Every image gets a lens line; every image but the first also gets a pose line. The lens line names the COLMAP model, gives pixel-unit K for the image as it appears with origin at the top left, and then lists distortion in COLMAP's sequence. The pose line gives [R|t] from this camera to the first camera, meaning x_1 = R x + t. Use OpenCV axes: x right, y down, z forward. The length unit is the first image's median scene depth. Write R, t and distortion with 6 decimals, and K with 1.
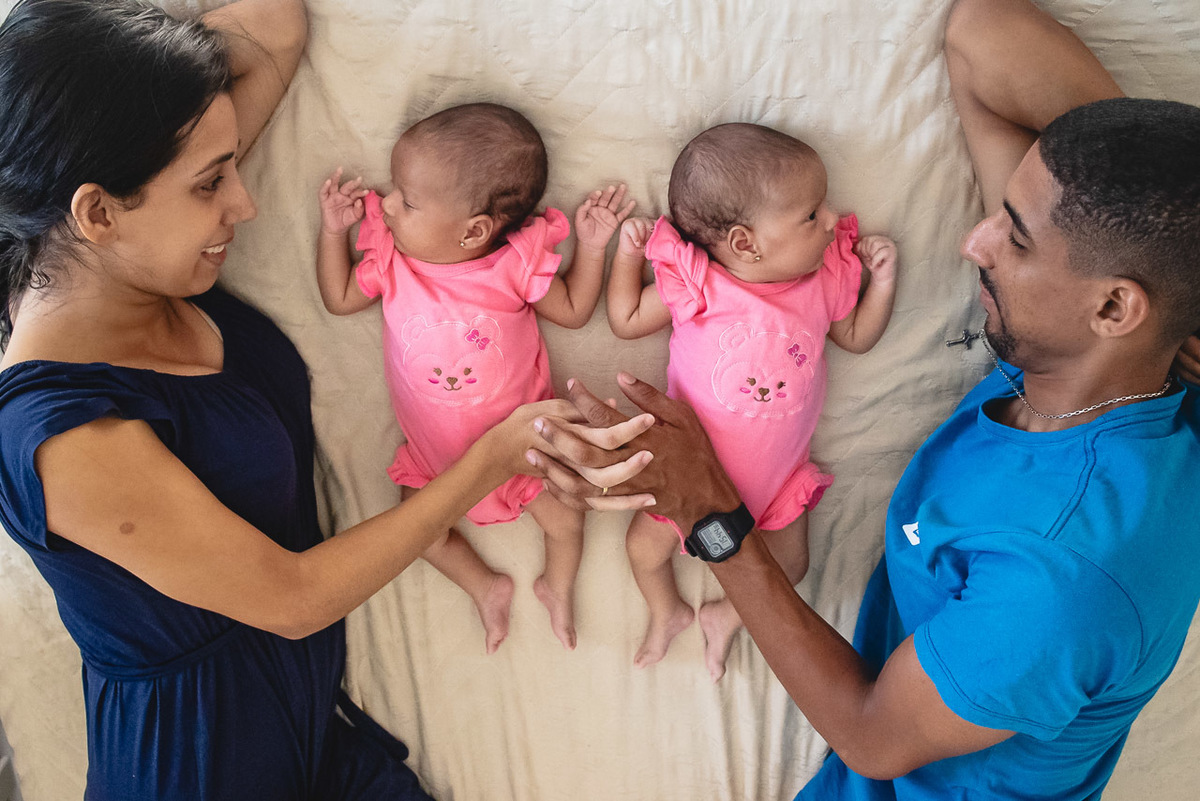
lens RADIAL K [[1322.5, 0, 581.6], [0, 1322.5, 402.0], [0, 0, 1]] dist [0.153661, -0.638739]
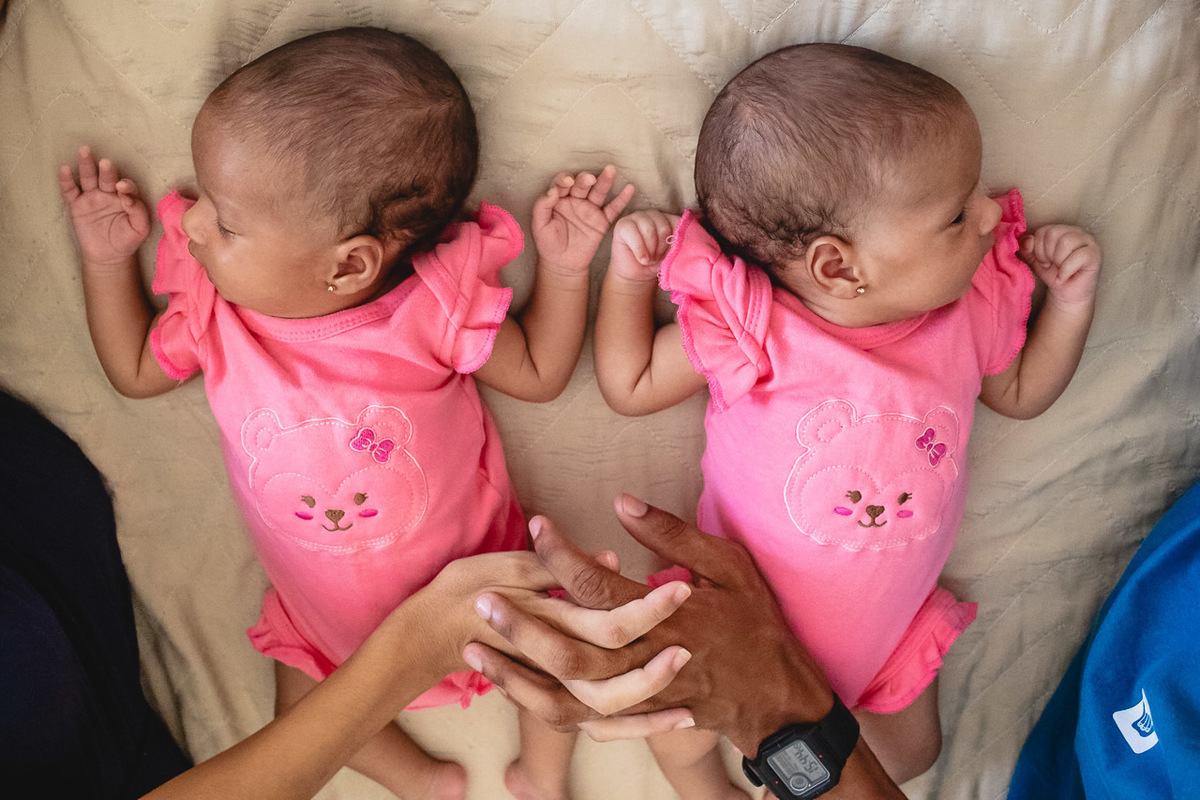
lens RADIAL K [[1380.1, 0, 600.0], [0, 1380.1, 400.0], [0, 0, 1]] dist [-0.000161, -0.067447]
pose [[0.998738, -0.049692, 0.007243, 0.016288], [0.048616, 0.992916, 0.108416, -0.126920], [-0.012579, -0.107927, 0.994079, 0.409636]]
